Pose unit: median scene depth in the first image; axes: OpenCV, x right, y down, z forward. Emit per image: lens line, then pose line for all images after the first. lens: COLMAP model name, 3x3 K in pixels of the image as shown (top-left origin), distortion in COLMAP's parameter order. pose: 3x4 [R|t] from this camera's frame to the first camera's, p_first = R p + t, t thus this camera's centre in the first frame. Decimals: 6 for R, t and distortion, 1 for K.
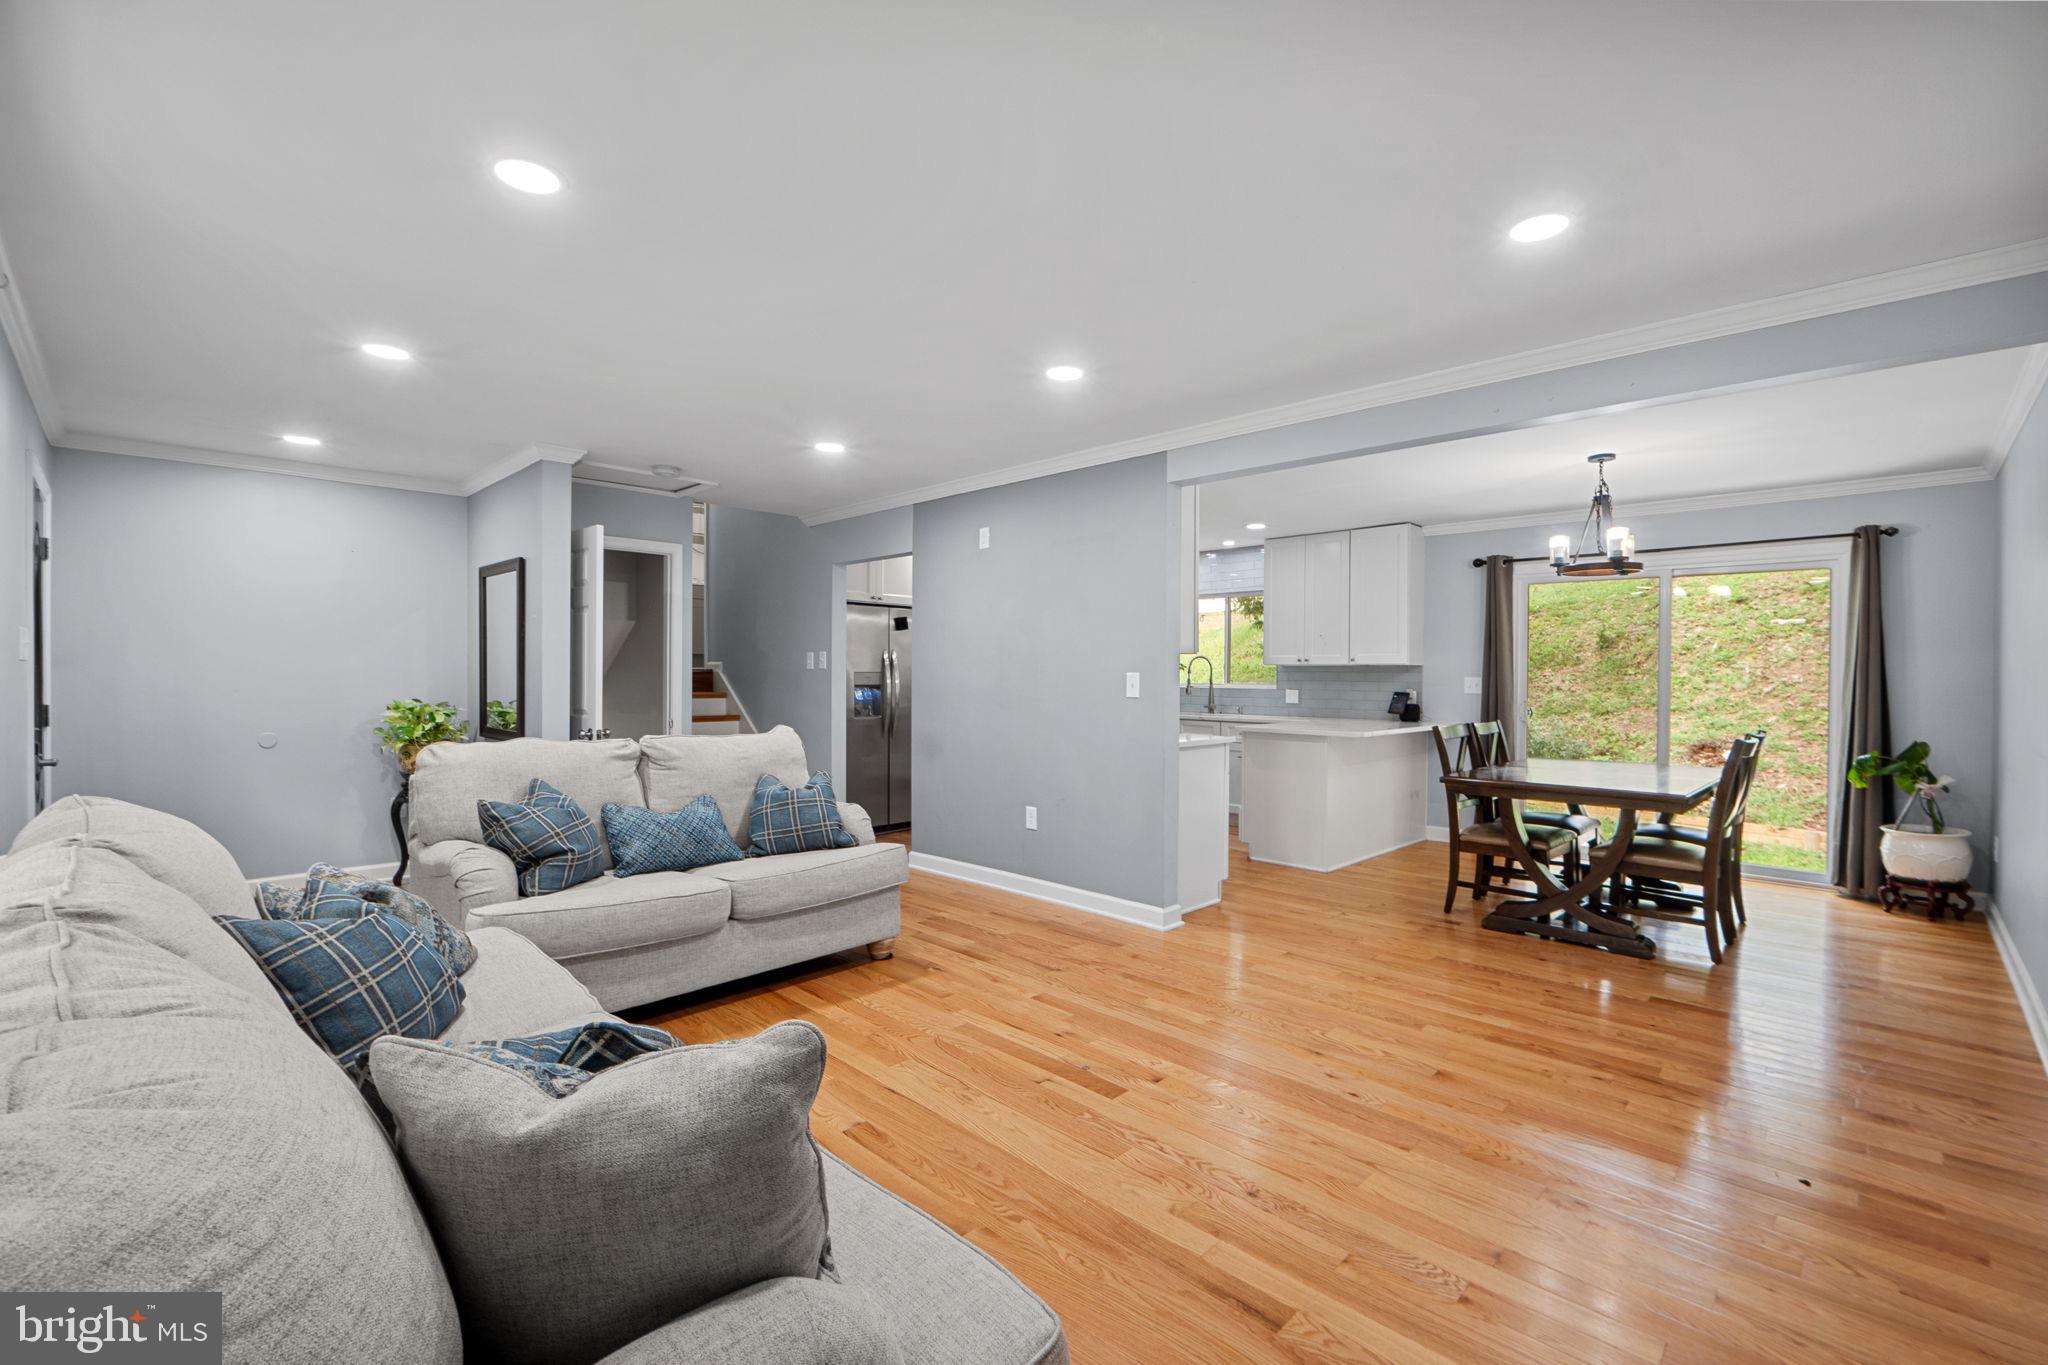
lens RADIAL K [[896.6, 0, 1032.5], [0, 896.6, 681.2], [0, 0, 1]] dist [-0.001140, -0.000915]
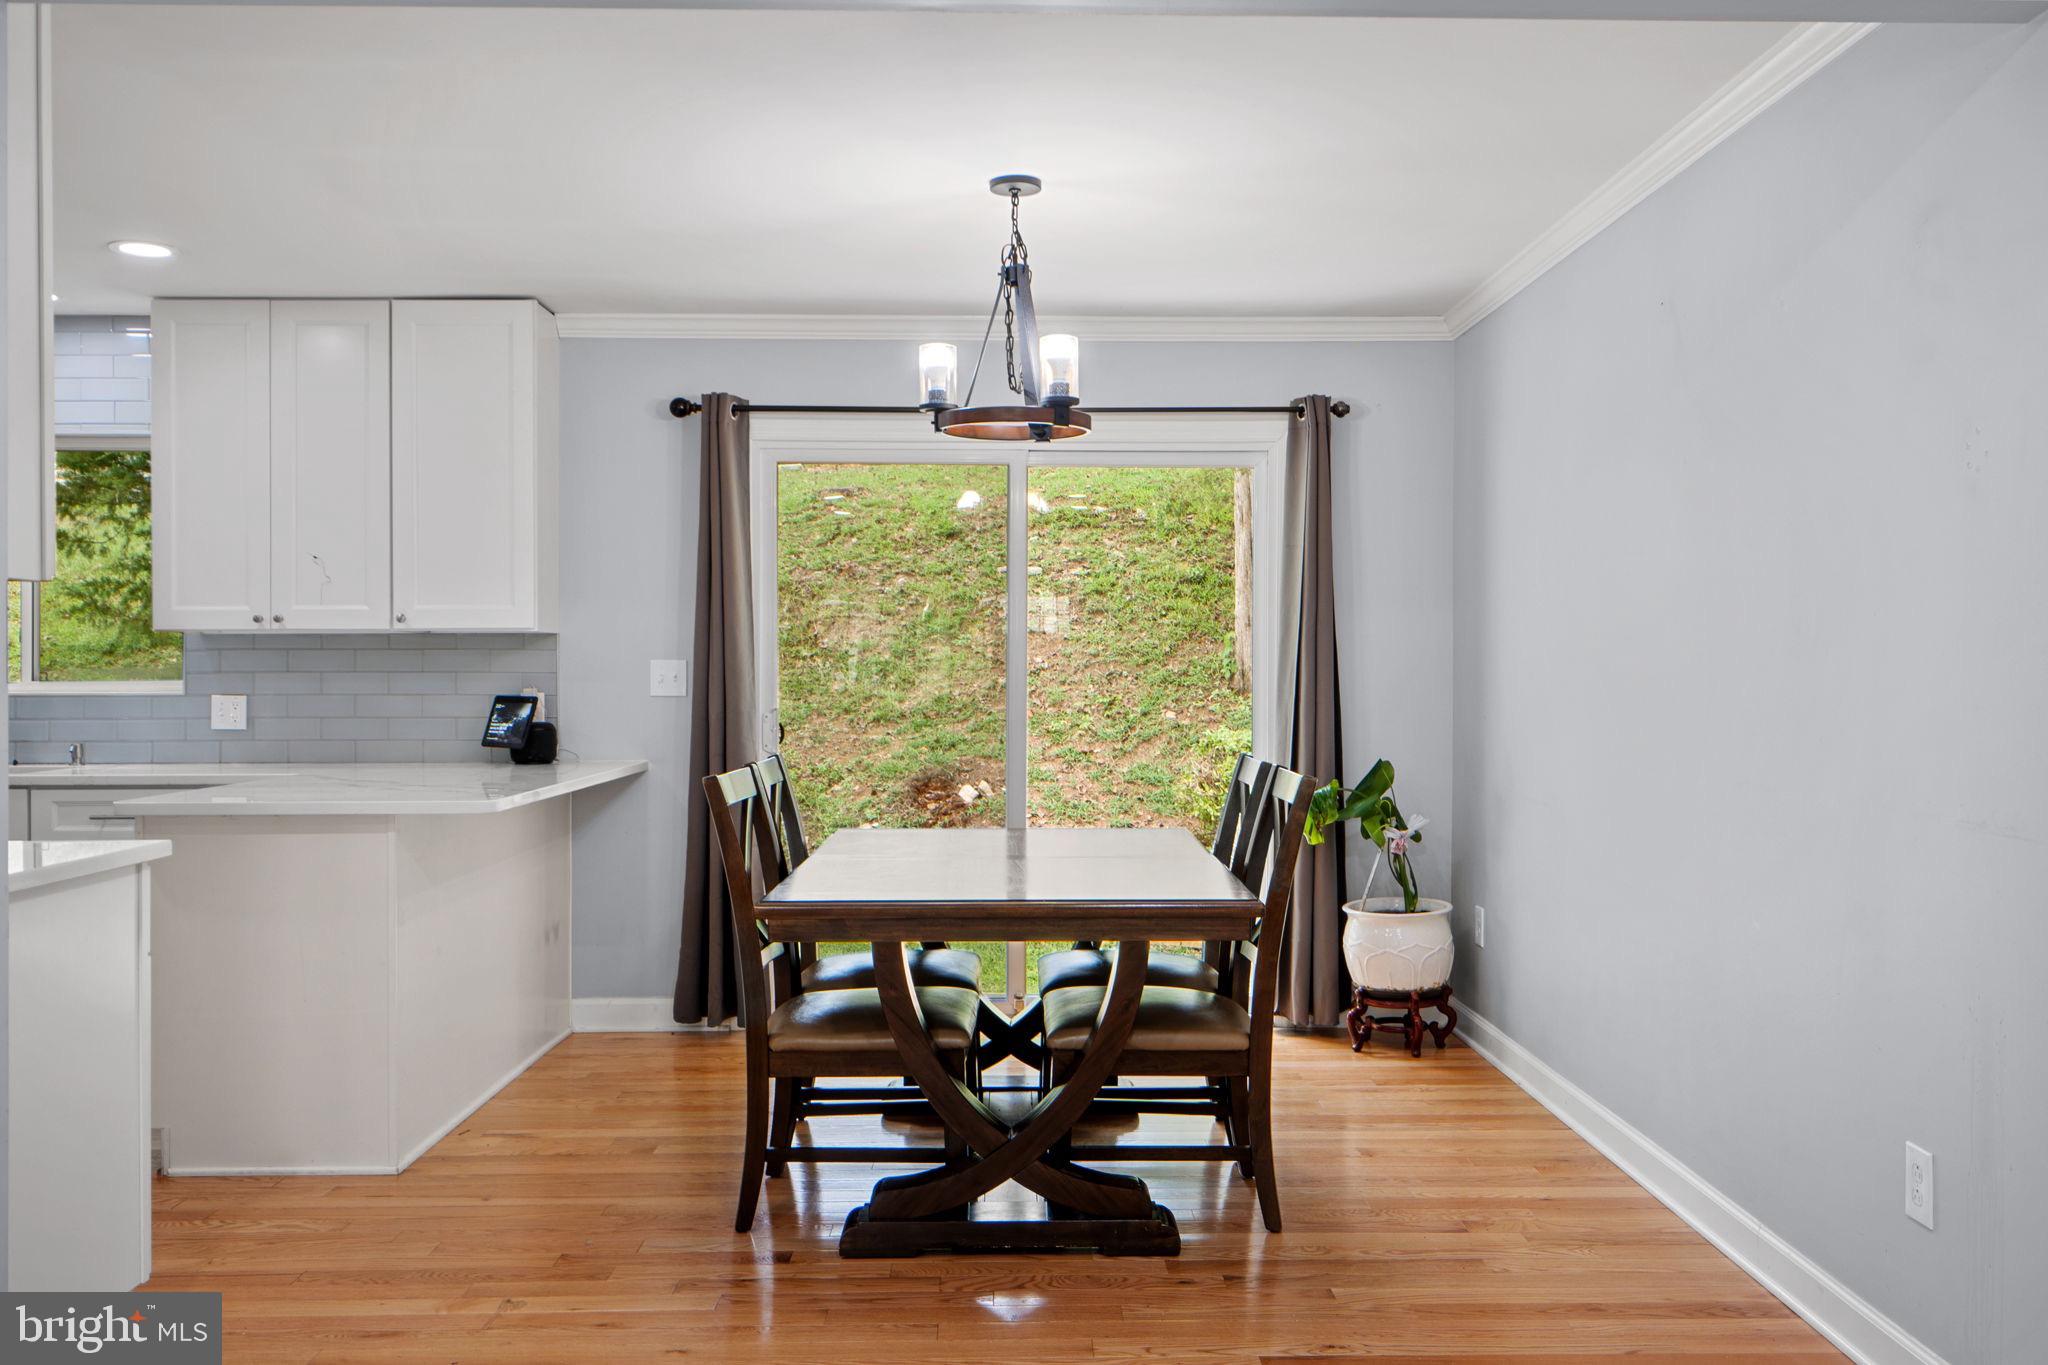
lens RADIAL K [[1717.4, 0, 1032.5], [0, 1717.4, 684.6], [0, 0, 1]] dist [-0.006701, 0.007766]
pose [[0.697279, -0.014201, 0.716659, -0.002003], [0.010878, 0.999898, 0.009230, 0.002101], [-0.716717, 0.001360, 0.697362, 0.273104]]
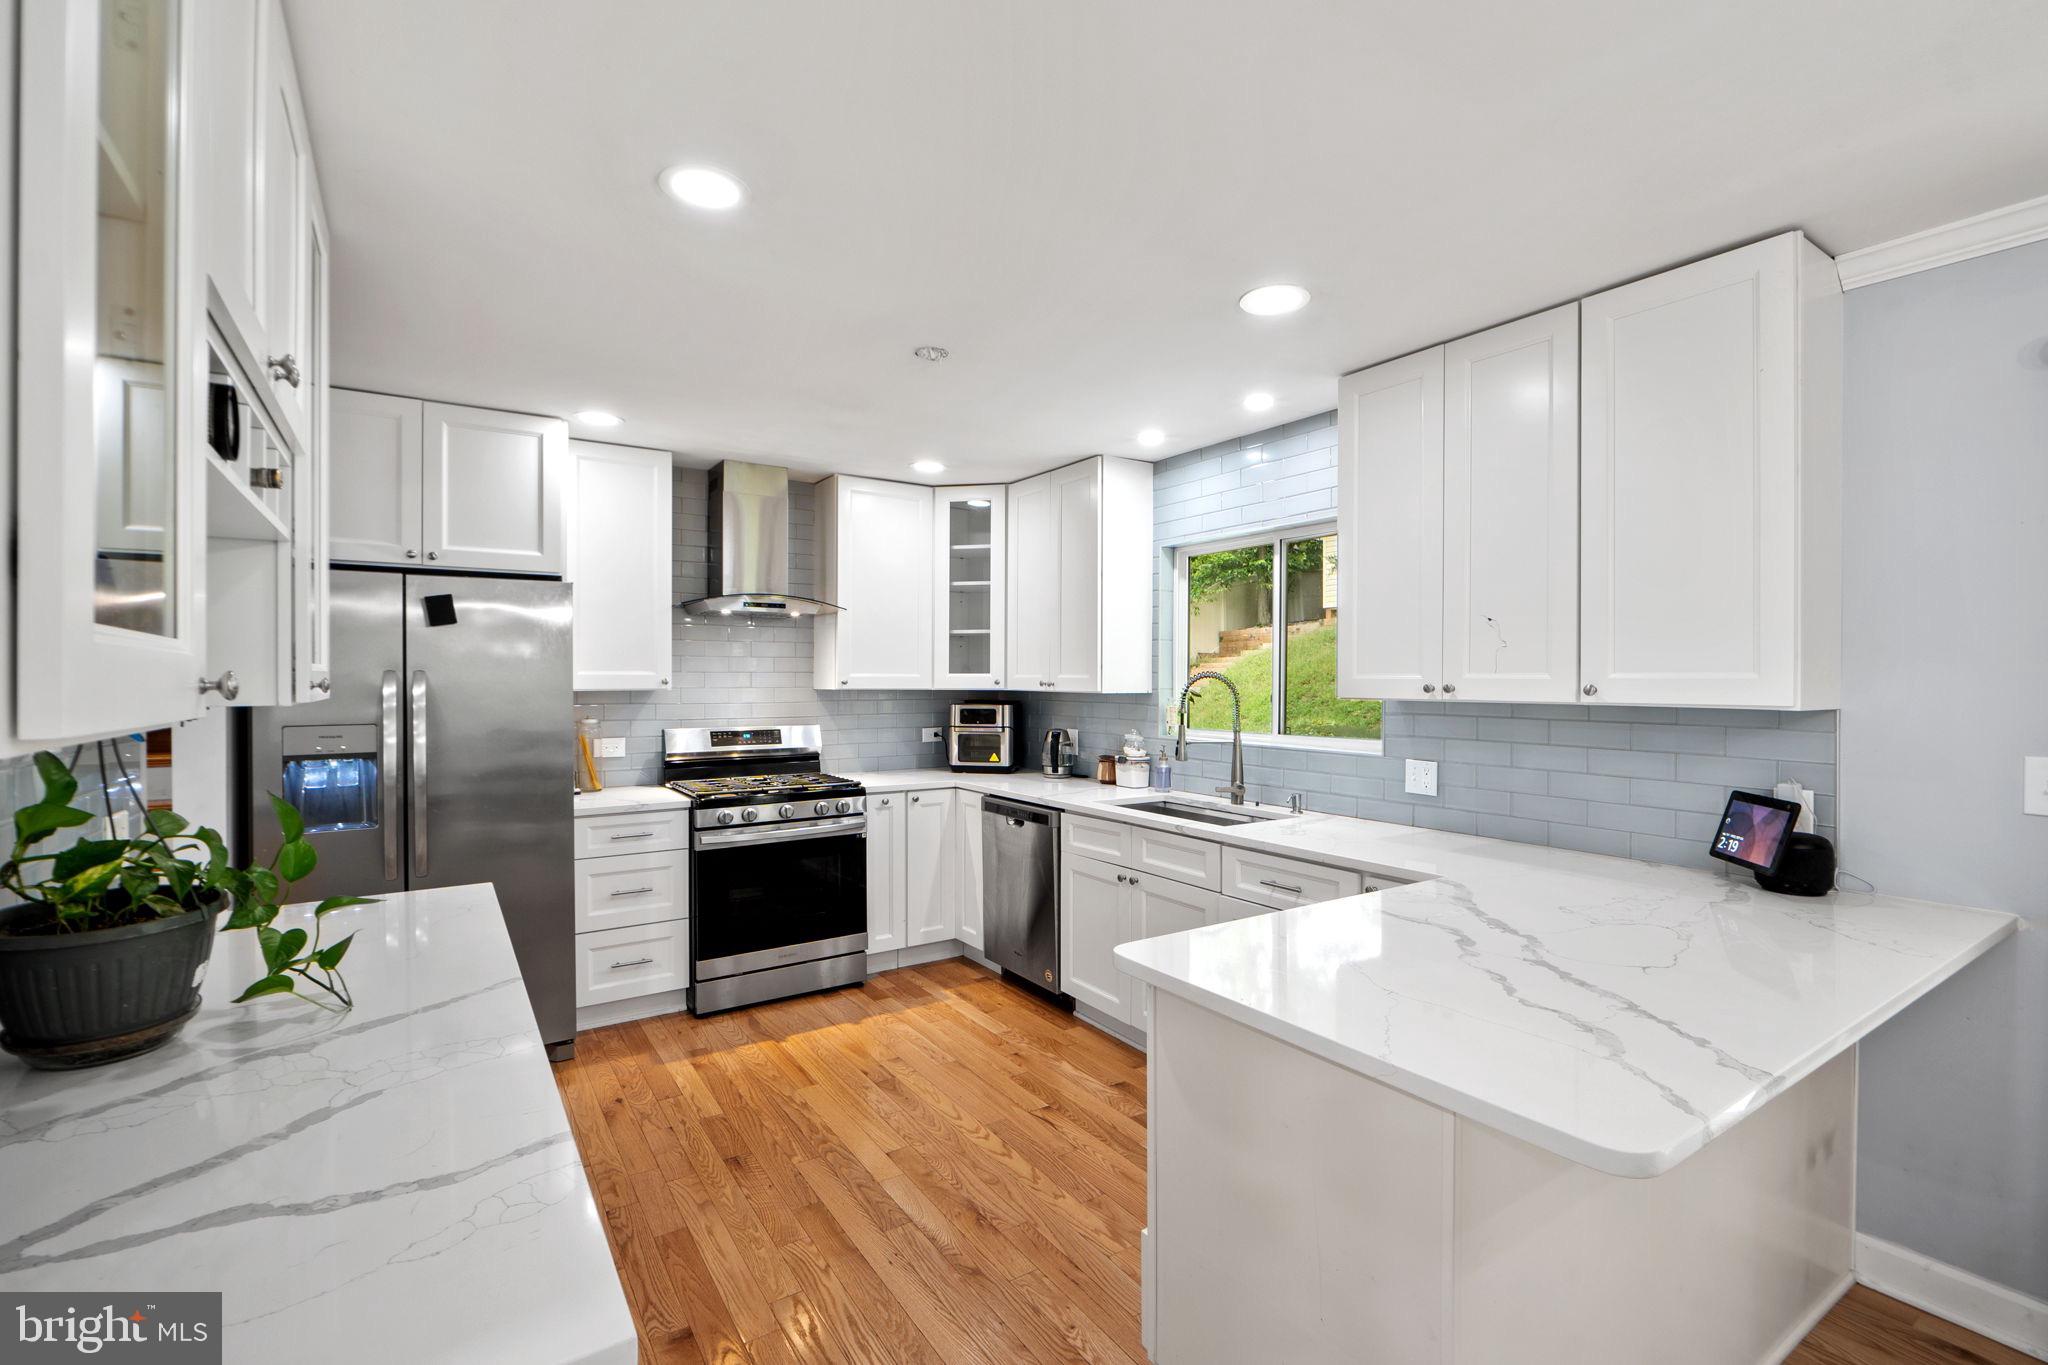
lens RADIAL K [[896.6, 0, 1060.7], [0, 896.6, 680.3], [0, 0, 1]] dist [-0.001140, -0.000915]
pose [[0.981847, -0.007728, -0.189518, 0.250239], [0.007754, 0.999970, -0.000602, -0.031511], [0.189517, -0.000878, 0.981877, 0.699507]]
